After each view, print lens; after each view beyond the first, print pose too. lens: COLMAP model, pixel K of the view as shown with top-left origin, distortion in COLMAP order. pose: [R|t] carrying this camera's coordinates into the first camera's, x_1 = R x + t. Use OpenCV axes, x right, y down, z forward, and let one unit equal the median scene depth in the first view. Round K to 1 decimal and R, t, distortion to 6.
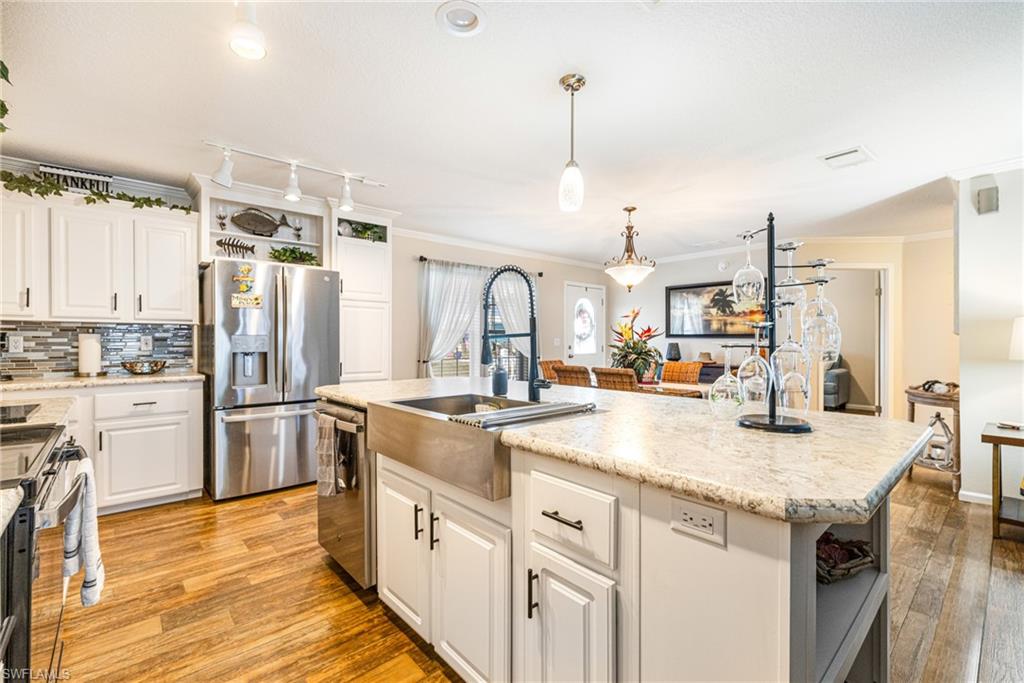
lens RADIAL K [[444.2, 0, 521.1], [0, 444.2, 346.0], [0, 0, 1]] dist [0.003480, -0.000788]
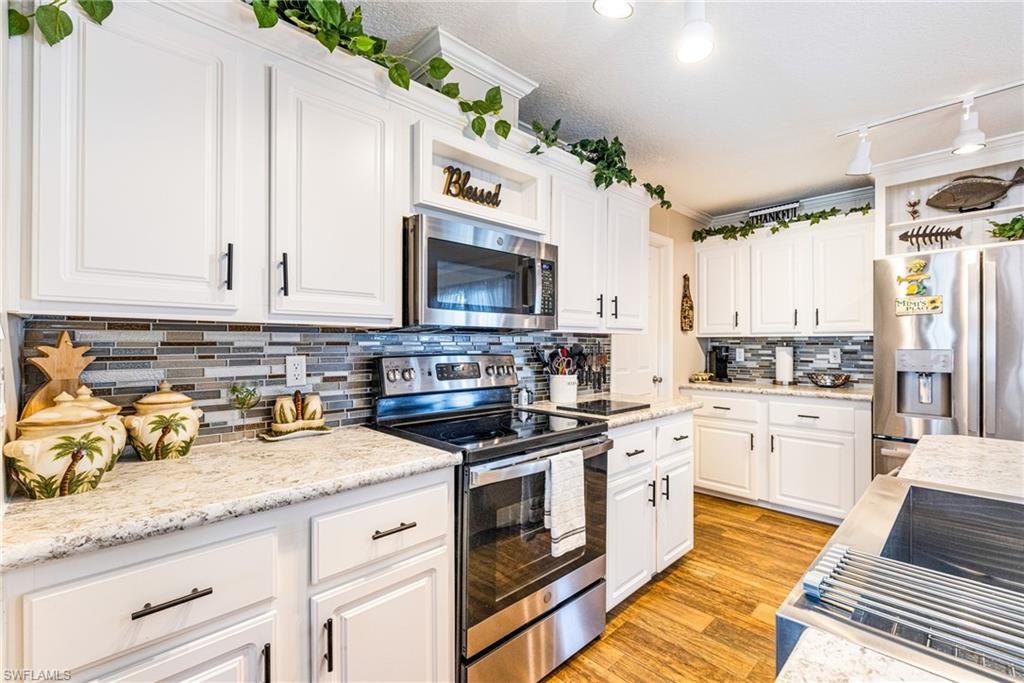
lens RADIAL K [[444.2, 0, 510.1], [0, 444.2, 342.8], [0, 0, 1]] dist [0.003480, -0.000788]
pose [[0.025939, -0.001062, -0.999663, 0.131293], [-0.017036, 0.999854, -0.001504, -0.022486], [0.999518, 0.017069, 0.025917, 0.261547]]
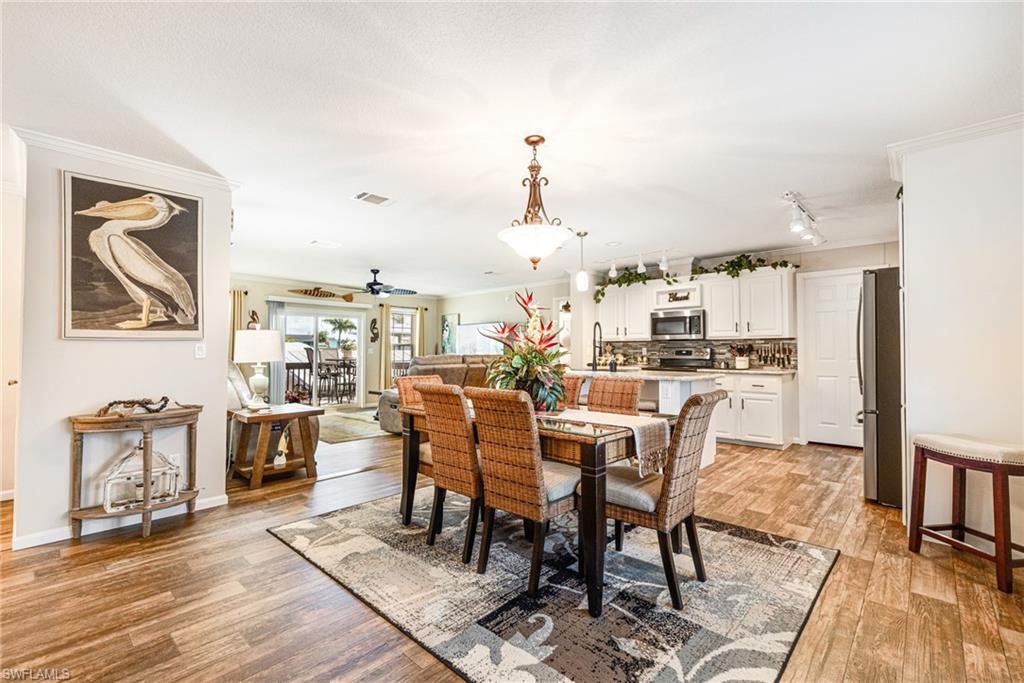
lens RADIAL K [[444.2, 0, 518.3], [0, 444.2, 338.9], [0, 0, 1]] dist [0.003480, -0.000788]
pose [[-0.996374, -0.002426, -0.085042, 0.386200], [-0.001306, 0.999912, -0.013222, -0.017841], [0.085066, -0.013063, -0.996290, 2.003037]]
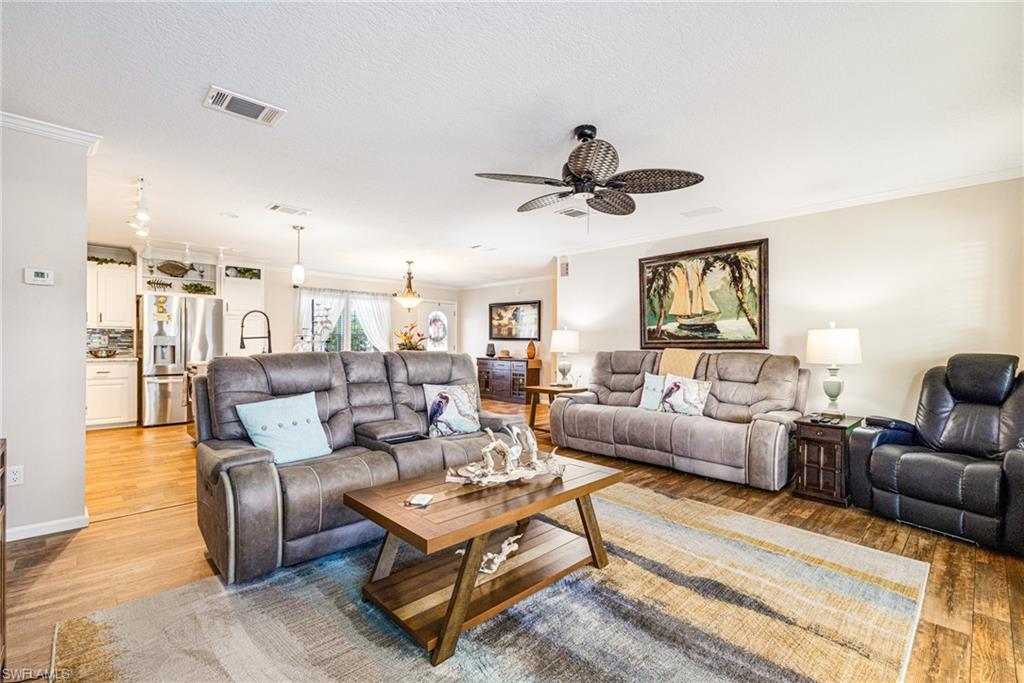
lens RADIAL K [[444.2, 0, 527.8], [0, 444.2, 350.1], [0, 0, 1]] dist [0.003480, -0.000788]
pose [[0.998634, 0.008495, 0.051547, 0.741540], [-0.008856, 0.999938, 0.006775, 0.007014], [-0.051487, -0.007222, 0.998648, -0.847380]]
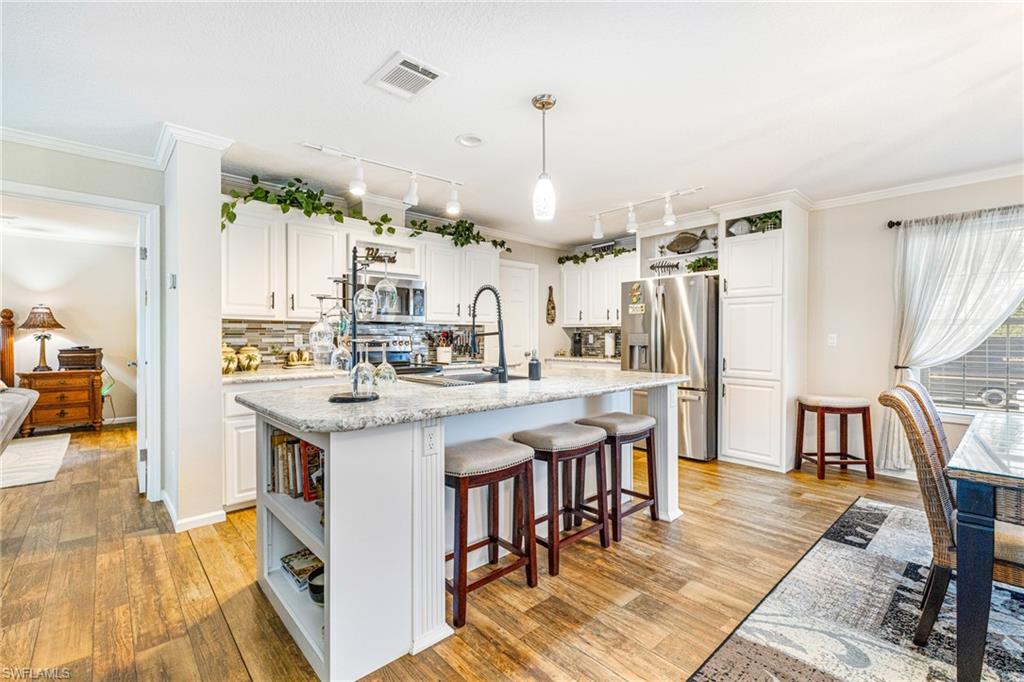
lens RADIAL K [[444.2, 0, 501.9], [0, 444.2, 339.0], [0, 0, 1]] dist [0.003480, -0.000788]
pose [[-0.017170, 0.007565, -0.999824, 0.751597], [-0.016078, 0.999840, 0.007841, -0.010294], [0.999723, 0.016210, -0.017046, 0.573096]]
